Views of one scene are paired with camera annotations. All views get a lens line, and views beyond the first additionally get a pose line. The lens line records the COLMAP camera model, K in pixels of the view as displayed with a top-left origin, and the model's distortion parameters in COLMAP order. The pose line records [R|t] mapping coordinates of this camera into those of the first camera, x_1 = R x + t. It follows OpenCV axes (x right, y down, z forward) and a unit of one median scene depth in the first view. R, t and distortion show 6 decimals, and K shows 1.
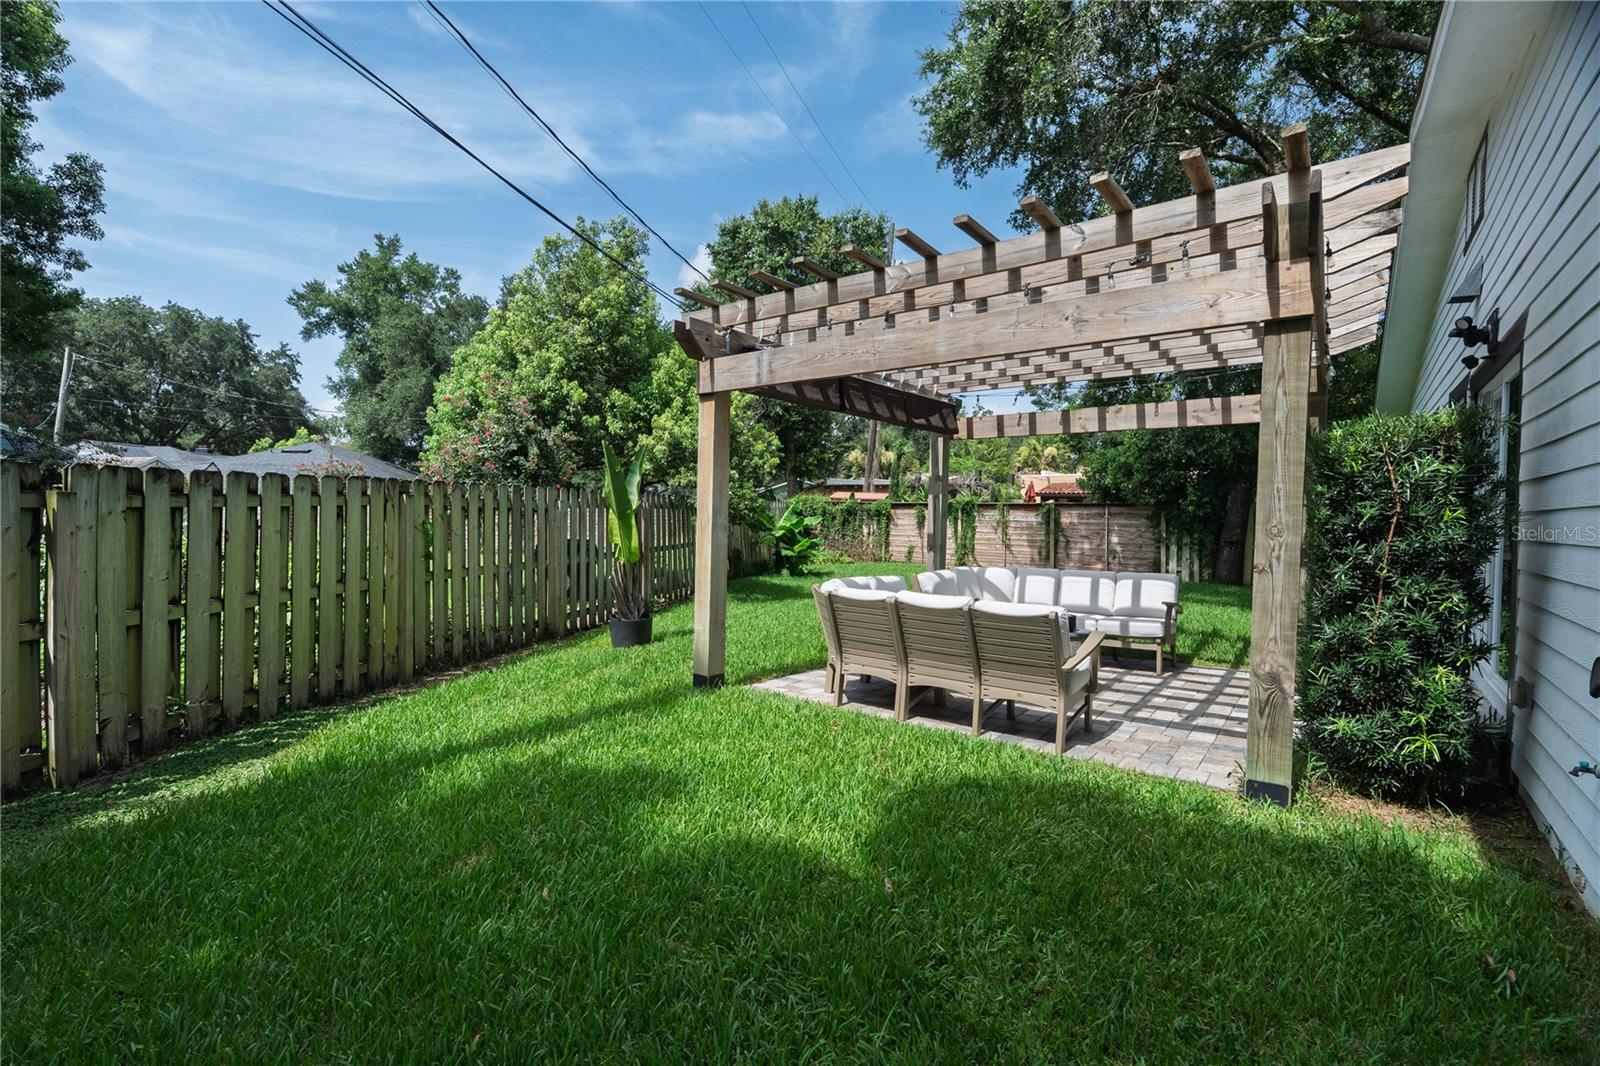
lens RADIAL K [[698.3, 0, 793.6], [0, 698.3, 533.5], [0, 0, 1]] dist [-0.014999, -0.000422]
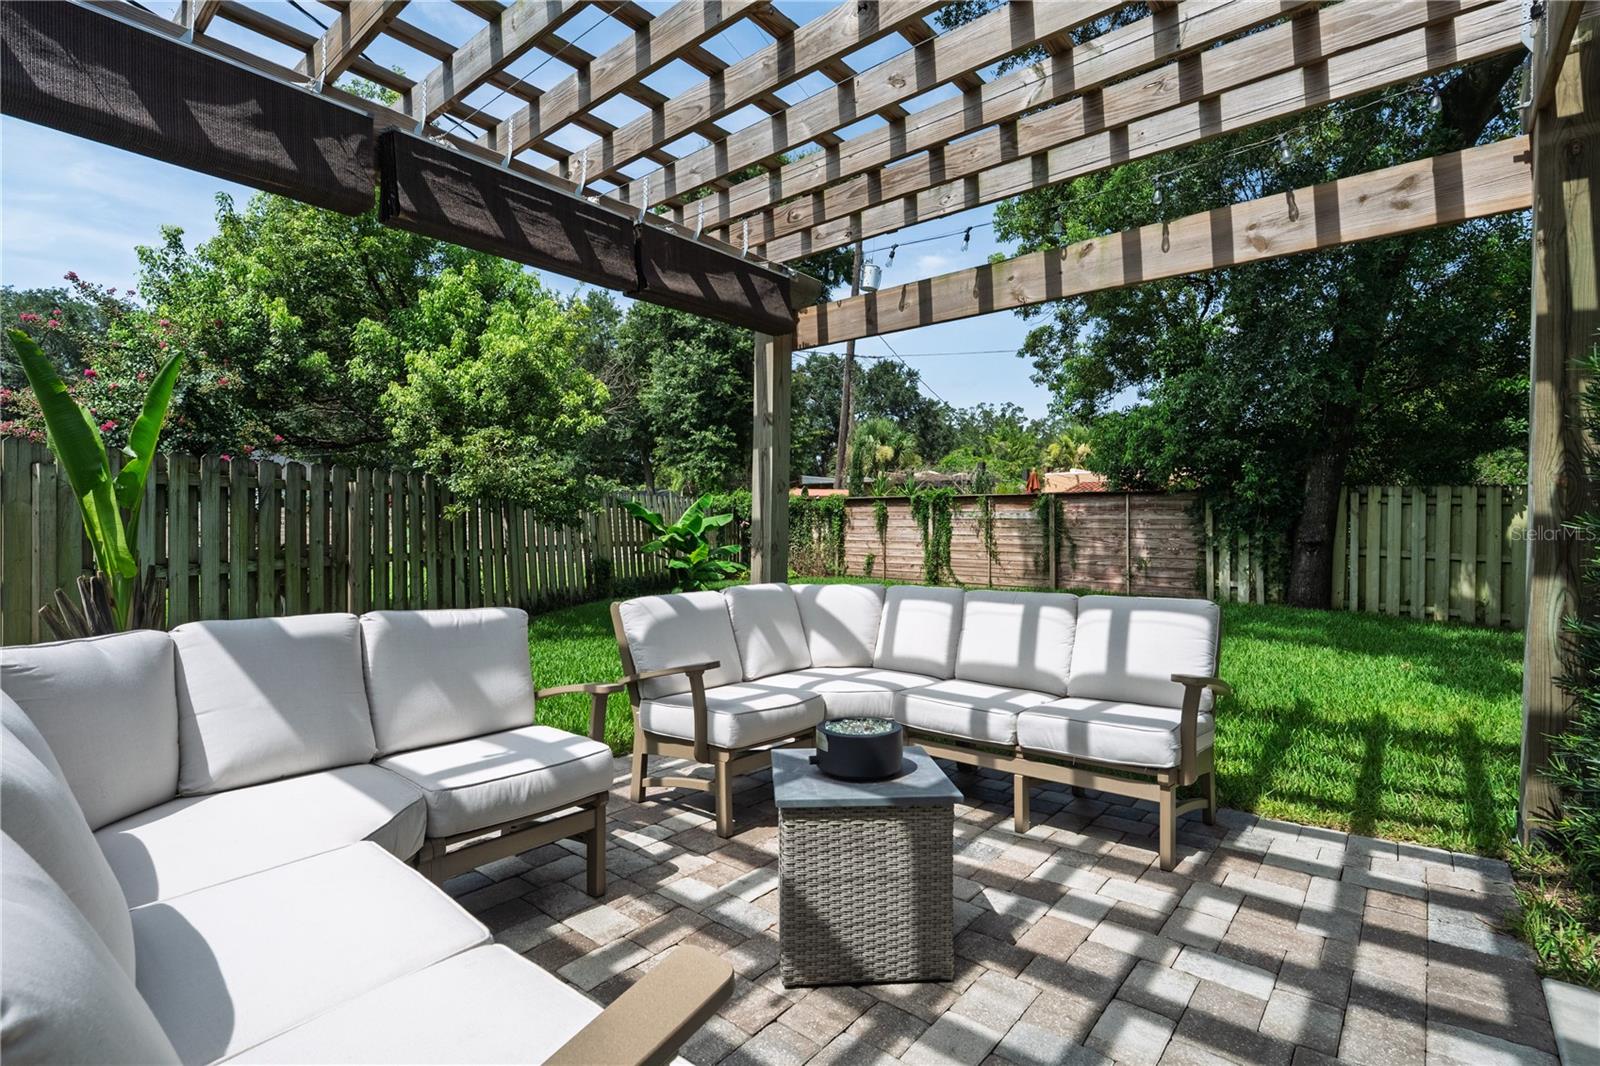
lens RADIAL K [[735.3, 0, 800.6], [0, 735.3, 534.3], [0, 0, 1]] dist [-0.004198, -0.000609]
pose [[0.999466, -0.007033, -0.031918, 0.140794], [0.006448, 0.999810, -0.018412, 0.011673], [0.032042, 0.018196, 0.999321, 0.243848]]
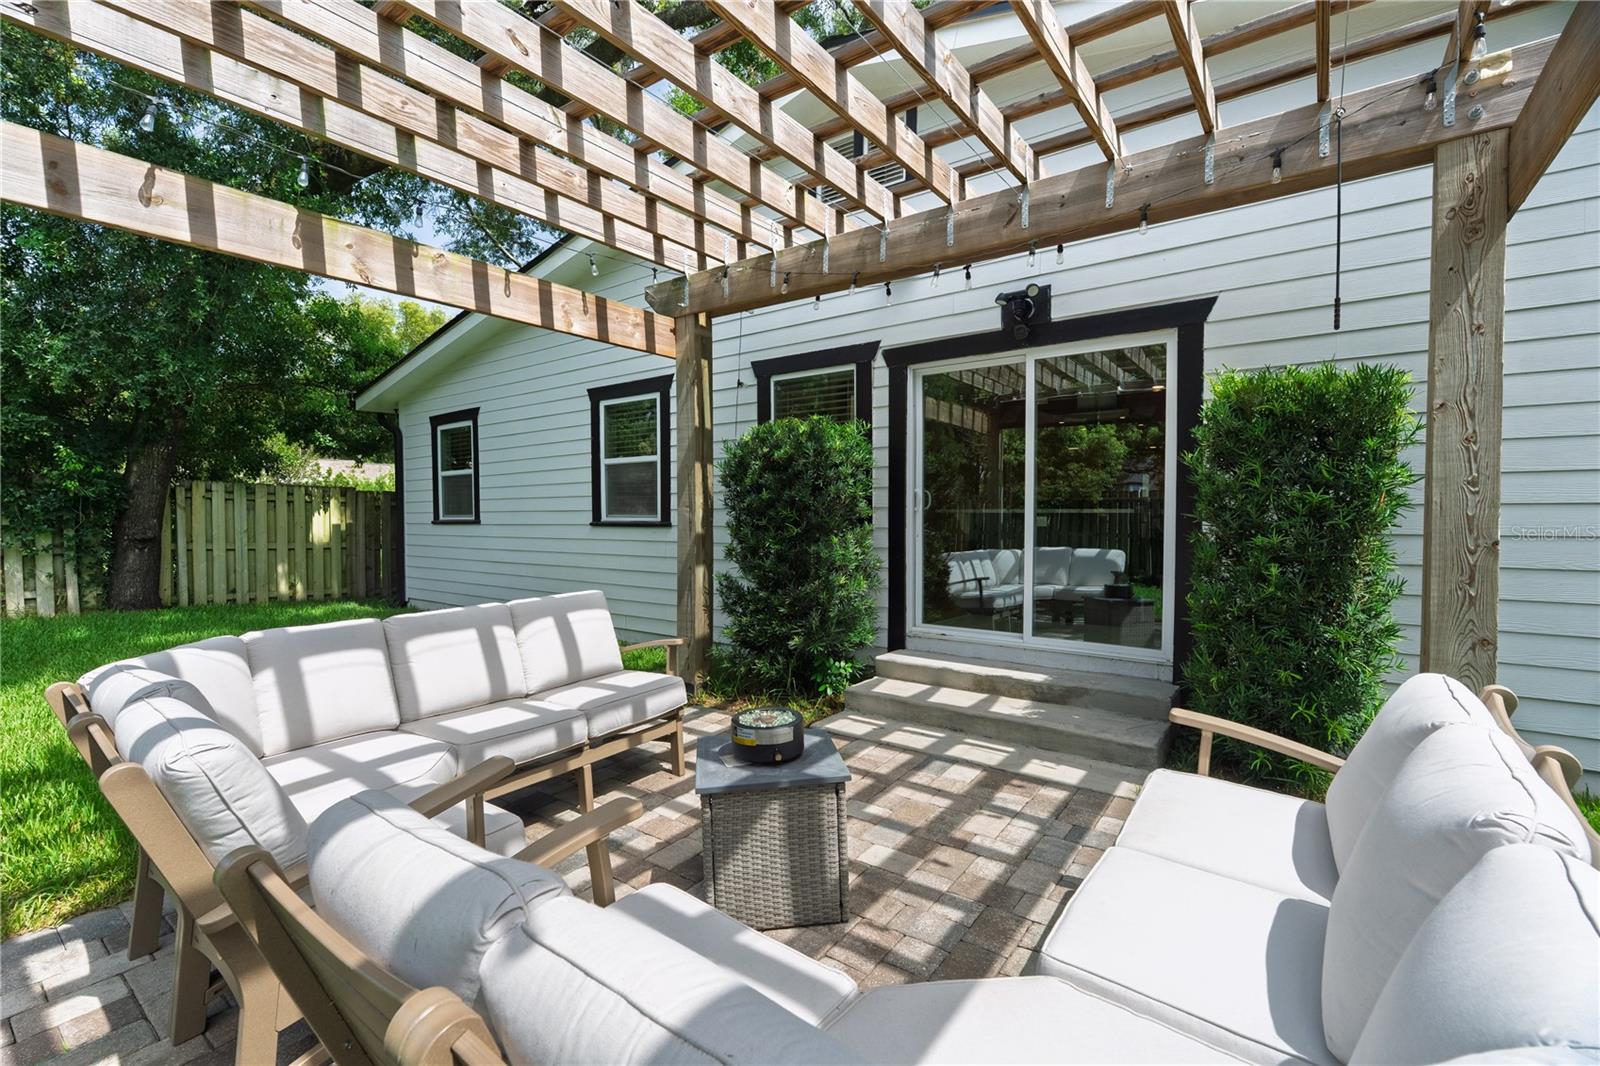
lens RADIAL K [[698.3, 0, 794.0], [0, 698.3, 517.7], [0, 0, 1]] dist [-0.014999, -0.000422]
pose [[-0.028158, -0.021740, 0.999367, -0.003998], [0.034137, 0.999159, 0.022697, -0.001620], [-0.999020, 0.034755, -0.027392, 0.378425]]
